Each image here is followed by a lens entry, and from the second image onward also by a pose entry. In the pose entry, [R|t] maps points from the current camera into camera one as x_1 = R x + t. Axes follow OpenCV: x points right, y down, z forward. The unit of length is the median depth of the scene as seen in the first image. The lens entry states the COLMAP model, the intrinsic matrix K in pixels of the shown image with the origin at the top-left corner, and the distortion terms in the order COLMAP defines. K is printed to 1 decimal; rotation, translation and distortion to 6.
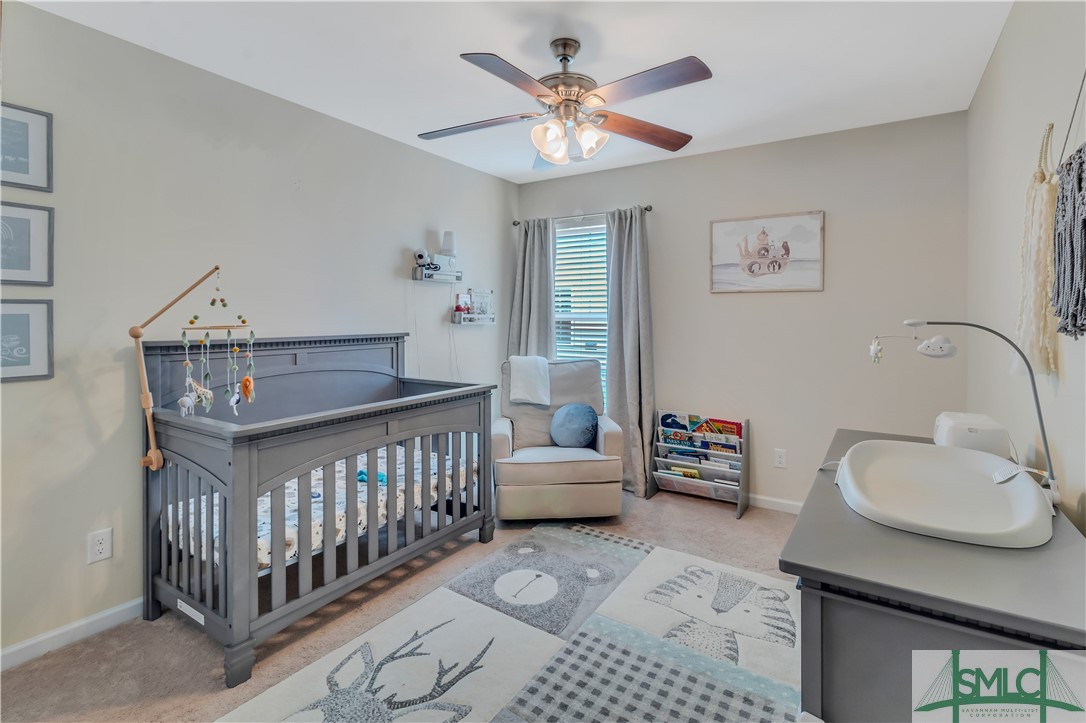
lens RADIAL K [[515.7, 0, 555.0], [0, 515.7, 312.7], [0, 0, 1]] dist [-0.000007, 0.000226]
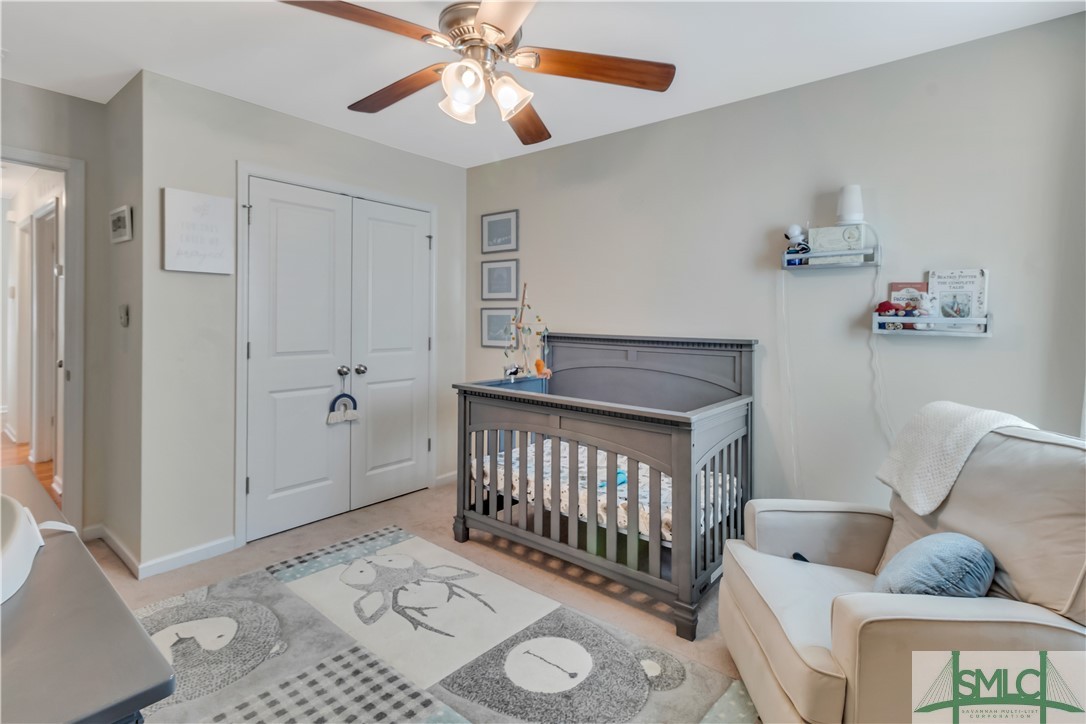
lens RADIAL K [[515.7, 0, 555.0], [0, 515.7, 313.2], [0, 0, 1]] dist [-0.000007, 0.000226]
pose [[-0.108599, -0.009249, -0.994043, 0.794689], [-0.005450, 0.999947, -0.008708, 0.011154], [0.994071, 0.004472, -0.108644, 1.202847]]
